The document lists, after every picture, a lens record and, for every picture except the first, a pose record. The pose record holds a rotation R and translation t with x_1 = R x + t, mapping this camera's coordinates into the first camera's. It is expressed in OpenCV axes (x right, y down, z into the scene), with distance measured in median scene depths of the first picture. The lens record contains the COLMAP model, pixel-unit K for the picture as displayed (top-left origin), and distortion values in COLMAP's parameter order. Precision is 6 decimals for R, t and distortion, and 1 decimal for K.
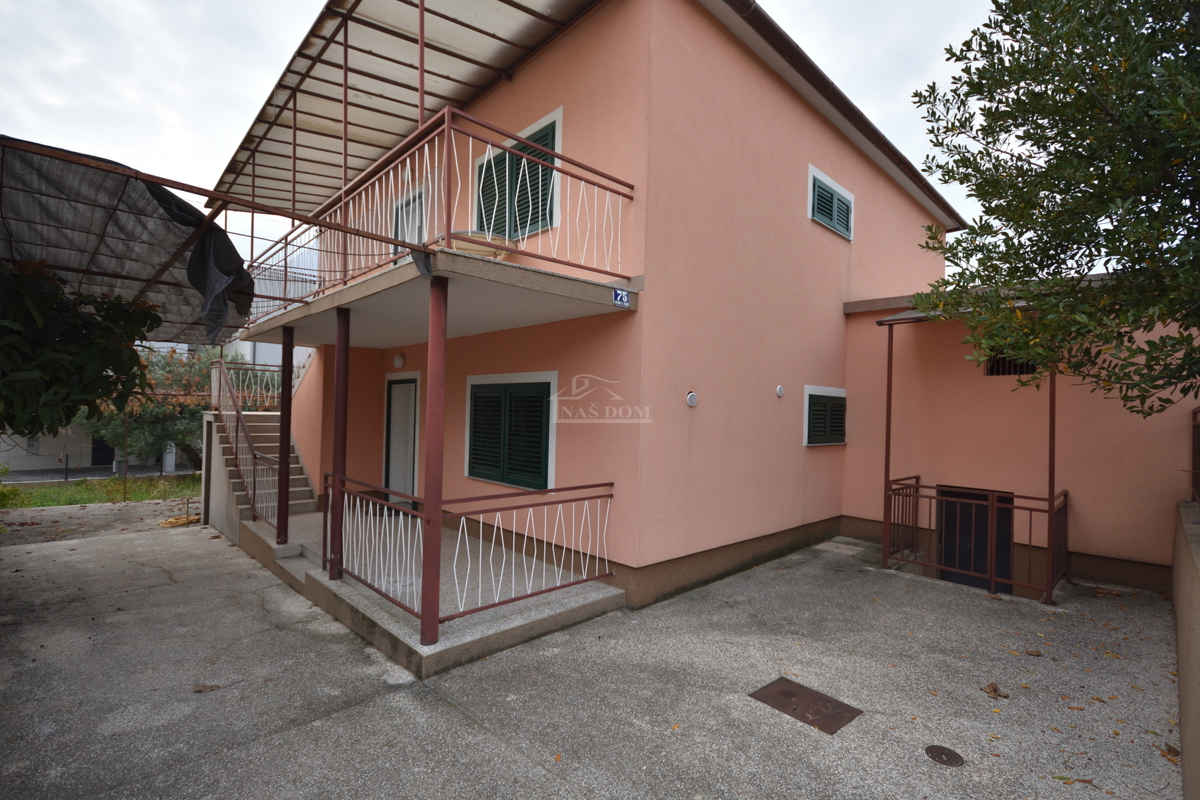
lens RADIAL K [[536.3, 0, 597.8], [0, 536.3, 401.7], [0, 0, 1]] dist [-0.005172, -0.000835]
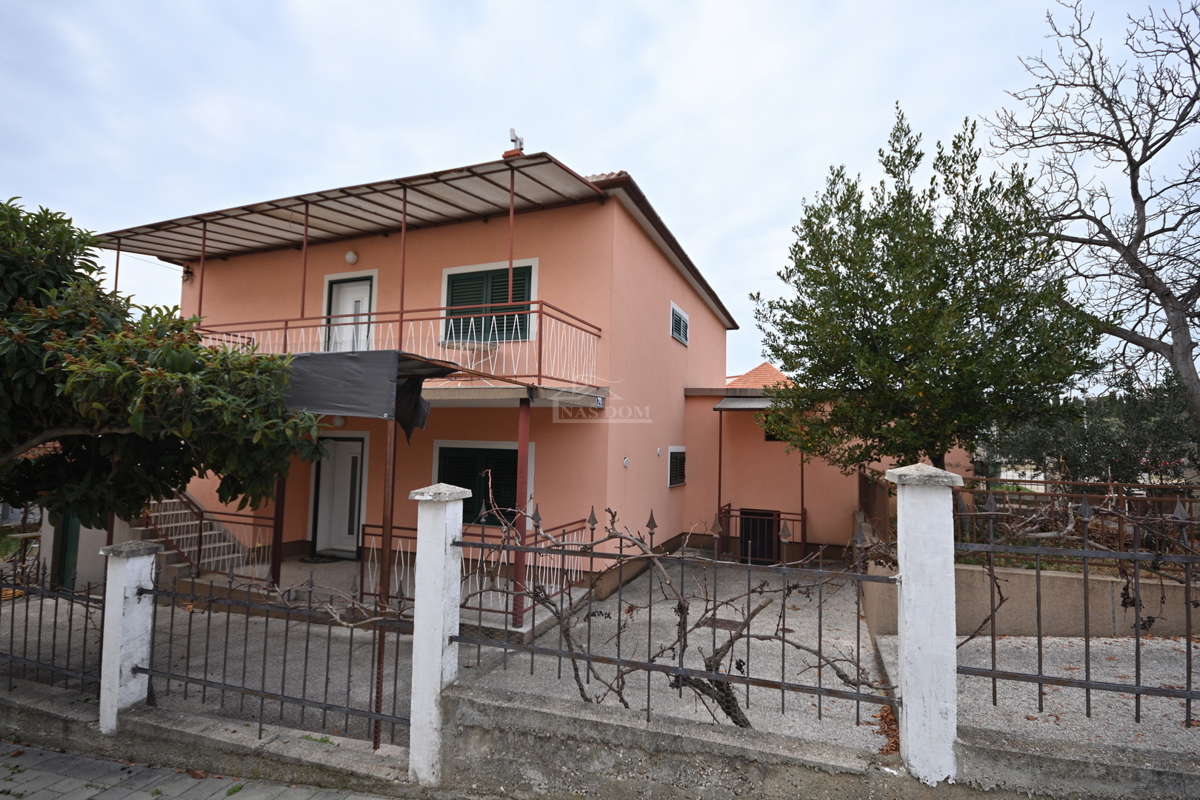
lens RADIAL K [[543.3, 0, 602.9], [0, 543.3, 404.7], [0, 0, 1]] dist [-0.013634, -0.000063]
pose [[0.913206, 0.026972, 0.406605, -0.406787], [-0.008457, 0.998847, -0.047265, -0.073553], [-0.407411, 0.039724, 0.912381, -0.323121]]
